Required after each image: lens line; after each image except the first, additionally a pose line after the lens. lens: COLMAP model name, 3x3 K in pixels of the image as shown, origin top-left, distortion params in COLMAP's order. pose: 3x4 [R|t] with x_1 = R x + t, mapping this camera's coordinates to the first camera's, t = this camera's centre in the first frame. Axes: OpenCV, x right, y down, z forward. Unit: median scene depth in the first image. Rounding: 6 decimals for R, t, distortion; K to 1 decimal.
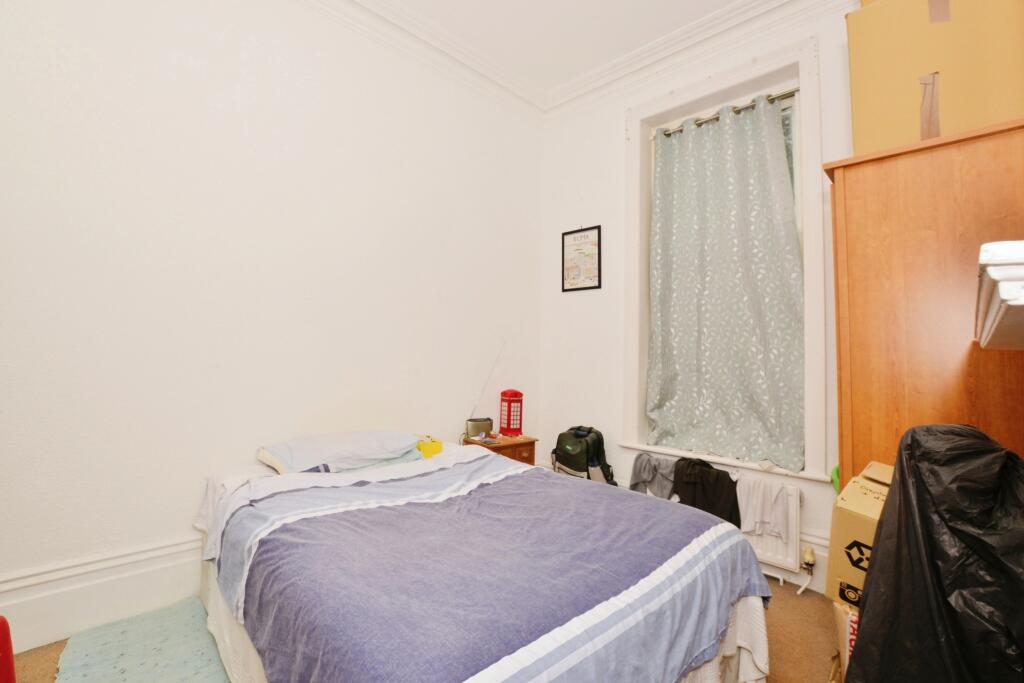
lens RADIAL K [[446.8, 0, 512.0], [0, 446.8, 341.5], [0, 0, 1]] dist [-0.002147, -0.000018]
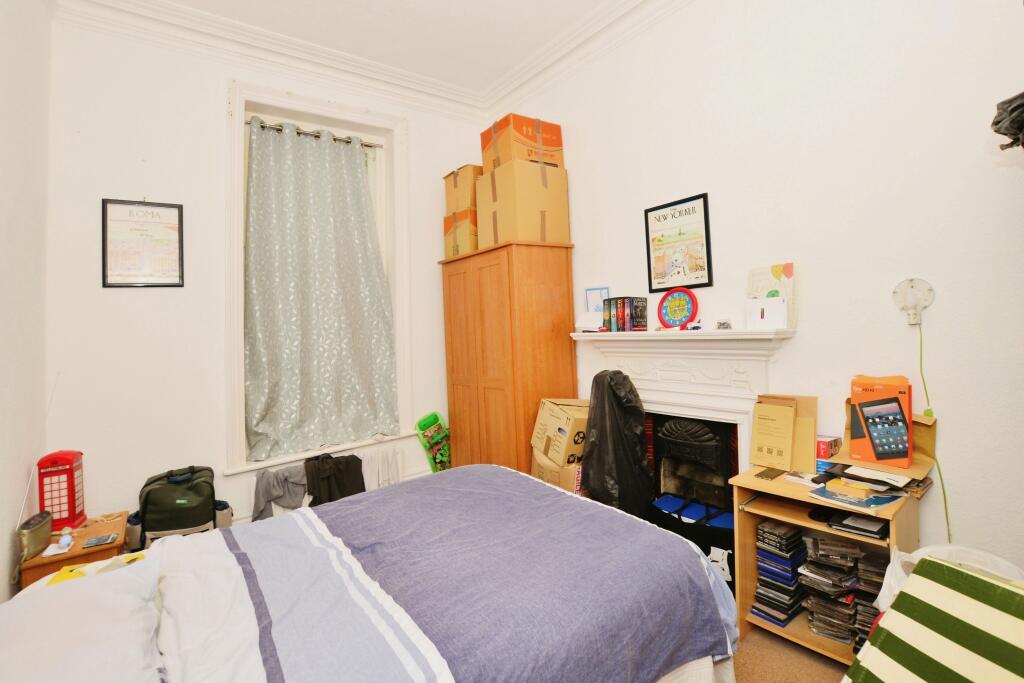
lens RADIAL K [[446.8, 0, 512.0], [0, 446.8, 341.5], [0, 0, 1]] dist [-0.002147, -0.000018]
pose [[0.181402, -0.076451, 0.980433, -0.495759], [0.045907, 0.996545, 0.069214, -0.055485], [-0.982337, 0.032453, 0.184285, 0.323804]]
